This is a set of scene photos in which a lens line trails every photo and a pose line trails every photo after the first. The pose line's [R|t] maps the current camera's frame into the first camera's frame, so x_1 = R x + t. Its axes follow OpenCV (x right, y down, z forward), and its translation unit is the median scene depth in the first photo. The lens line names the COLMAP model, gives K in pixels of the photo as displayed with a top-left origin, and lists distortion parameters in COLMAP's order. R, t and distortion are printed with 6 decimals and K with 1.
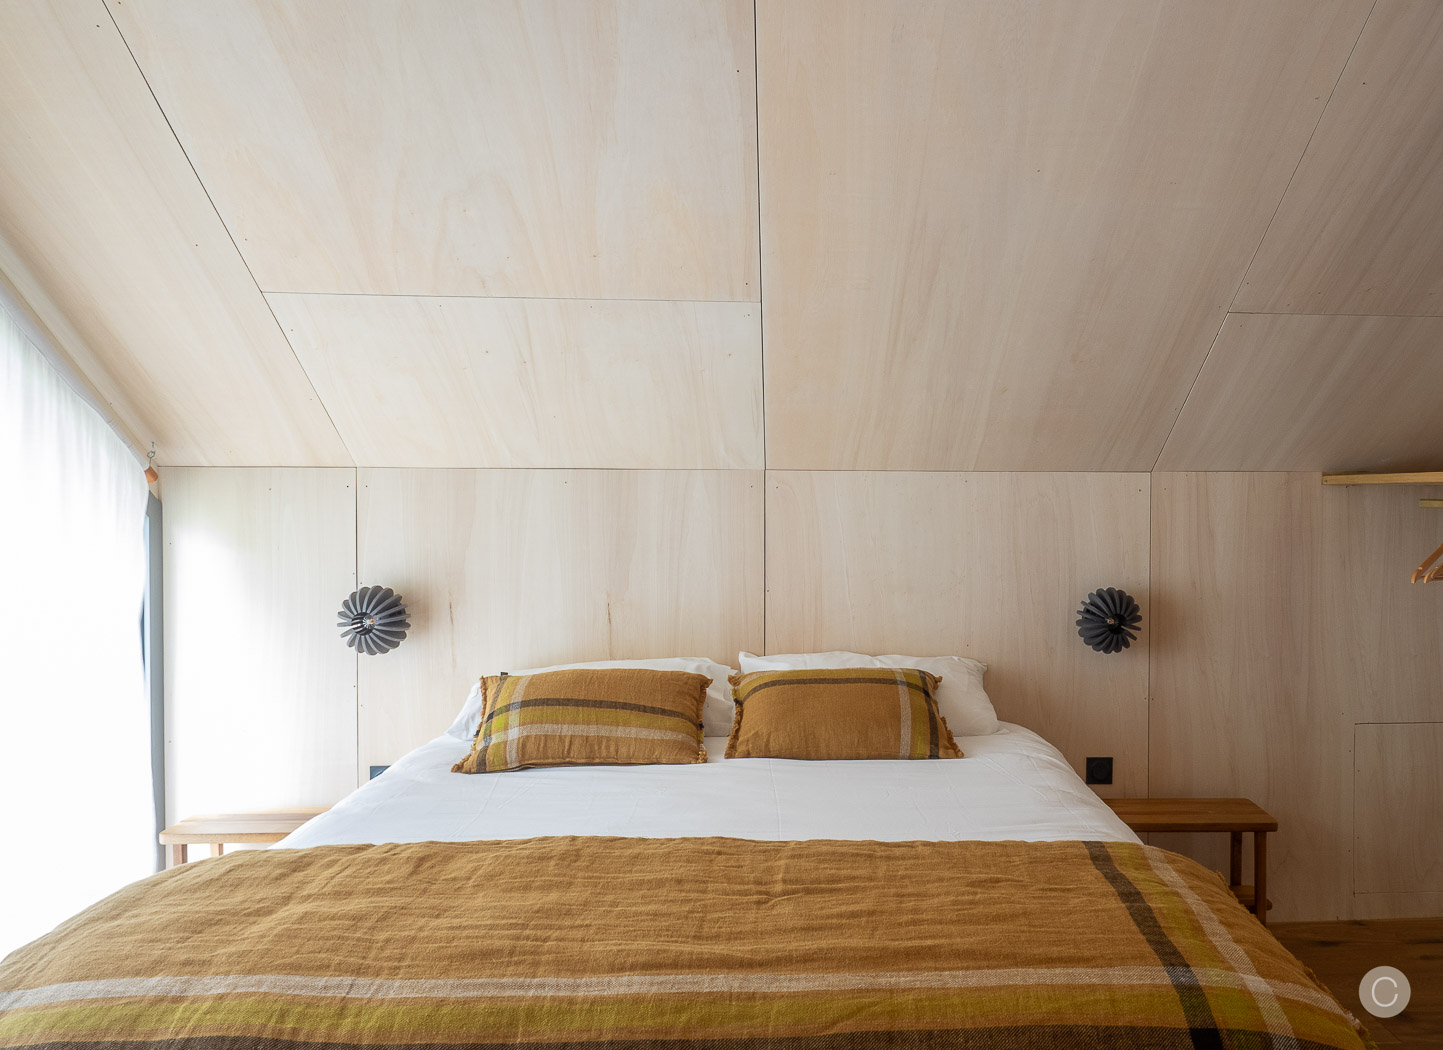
lens RADIAL K [[1092.3, 0, 721.6], [0, 1092.3, 520.5], [0, 0, 1]] dist [-0.010631, 0.002933]
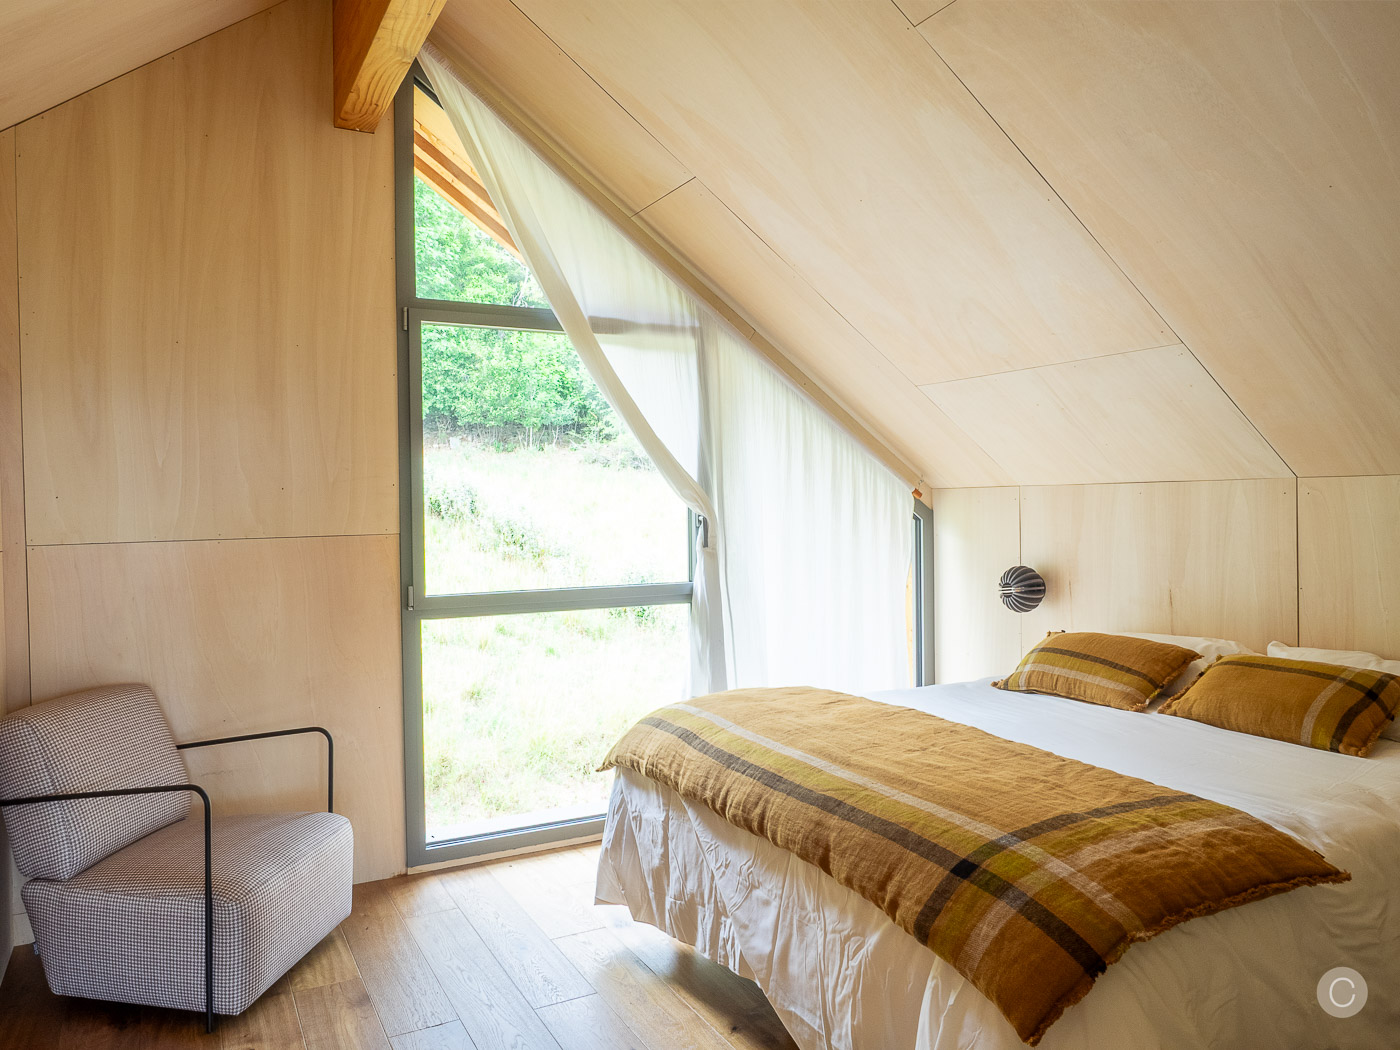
lens RADIAL K [[985.3, 0, 700.4], [0, 985.3, 522.7], [0, 0, 1]] dist [0.000719, 0.000445]
pose [[0.416280, 0.007650, -0.909204, 0.802576], [-0.009995, 0.999943, 0.003838, 0.001018], [0.909182, 0.007489, 0.416332, 0.053496]]
